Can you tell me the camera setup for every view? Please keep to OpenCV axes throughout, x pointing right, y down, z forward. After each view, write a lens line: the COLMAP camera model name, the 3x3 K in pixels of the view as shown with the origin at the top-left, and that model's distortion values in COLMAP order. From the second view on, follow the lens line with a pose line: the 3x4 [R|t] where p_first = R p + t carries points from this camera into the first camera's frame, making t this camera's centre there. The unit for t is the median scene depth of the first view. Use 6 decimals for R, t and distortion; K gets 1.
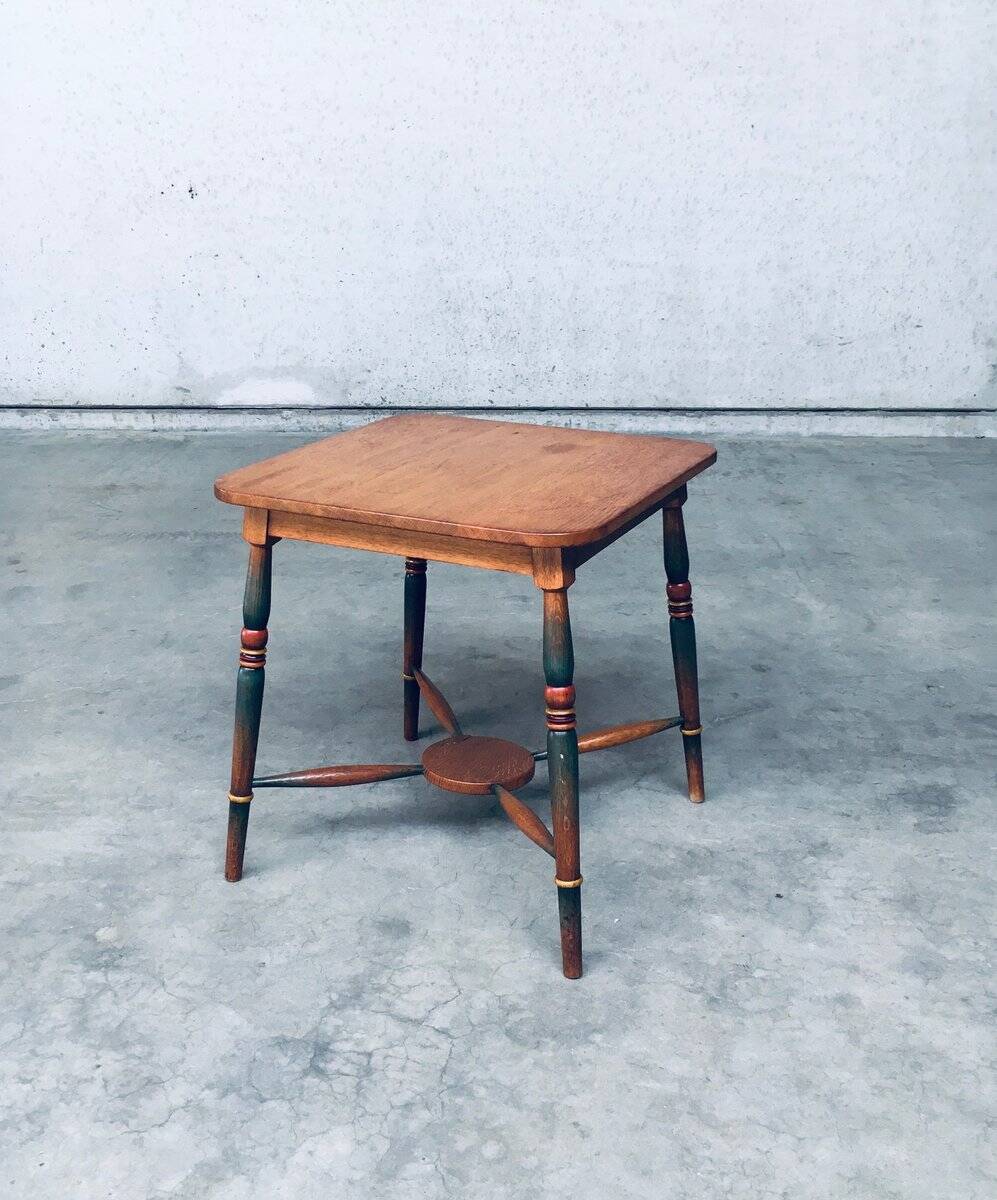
lens RADIAL K [[1316.5, 0, 490.8], [0, 1316.5, 511.0], [0, 0, 1]] dist [0.084080, -0.124259]
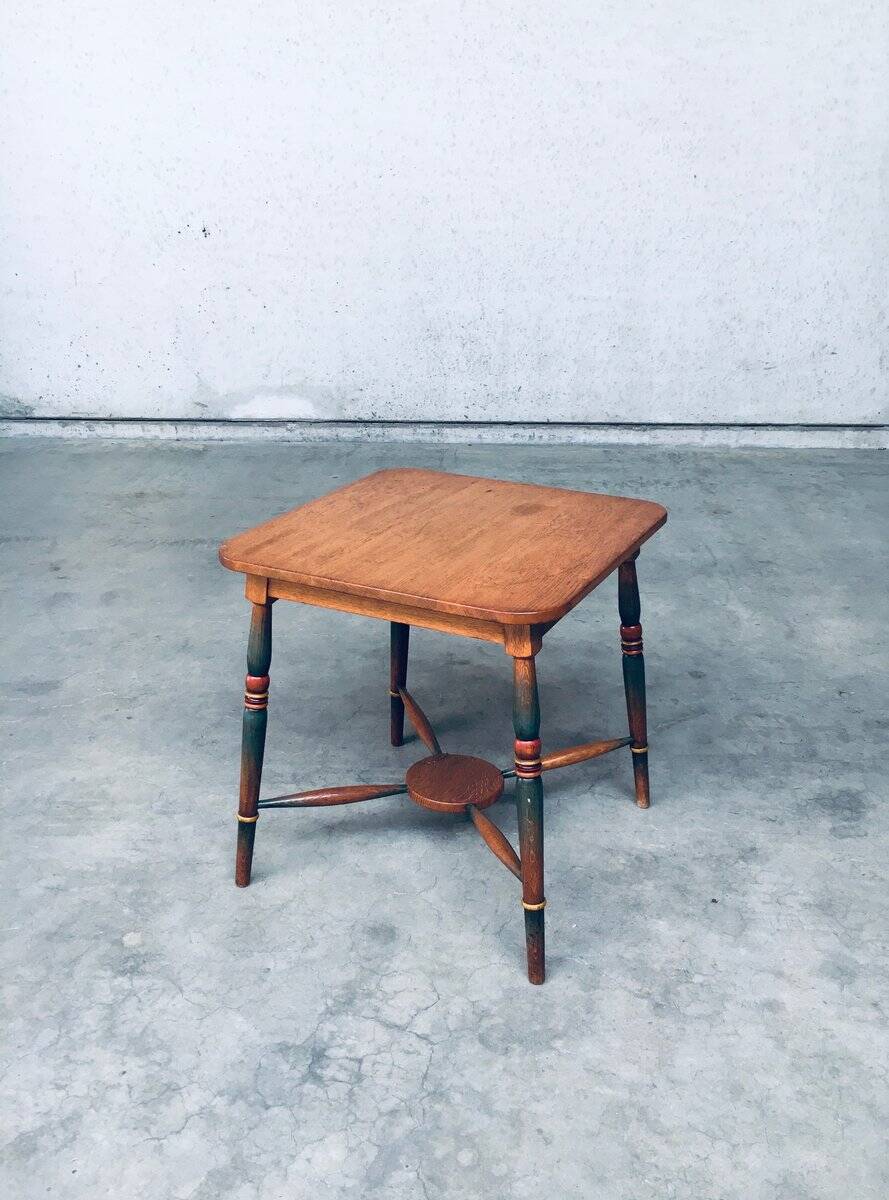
lens RADIAL K [[1083.0, 0, 474.4], [0, 1083.0, 570.8], [0, 0, 1]] dist [0.087089, -0.134188]
pose [[0.999955, 0.002739, 0.009045, -0.001775], [-0.003523, 0.996128, 0.087850, -0.079394], [-0.008769, -0.087878, 0.996093, 0.075743]]
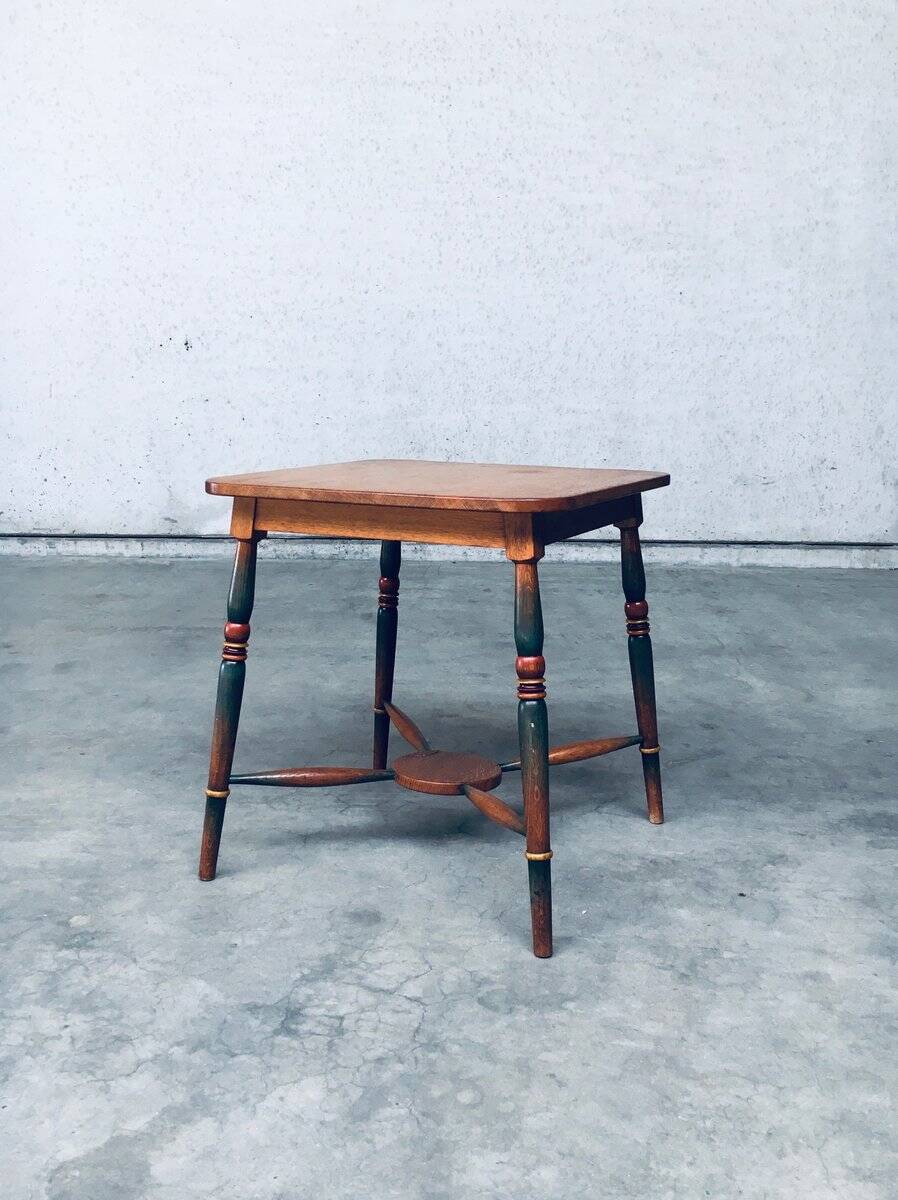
lens RADIAL K [[1183.4, 0, 457.8], [0, 1183.4, 508.6], [0, 0, 1]] dist [0.085637, -0.127342]
pose [[0.999882, 0.009049, 0.012434, -0.015463], [-0.006913, 0.986729, -0.162228, 0.145720], [-0.013737, 0.162123, 0.986675, 0.046712]]
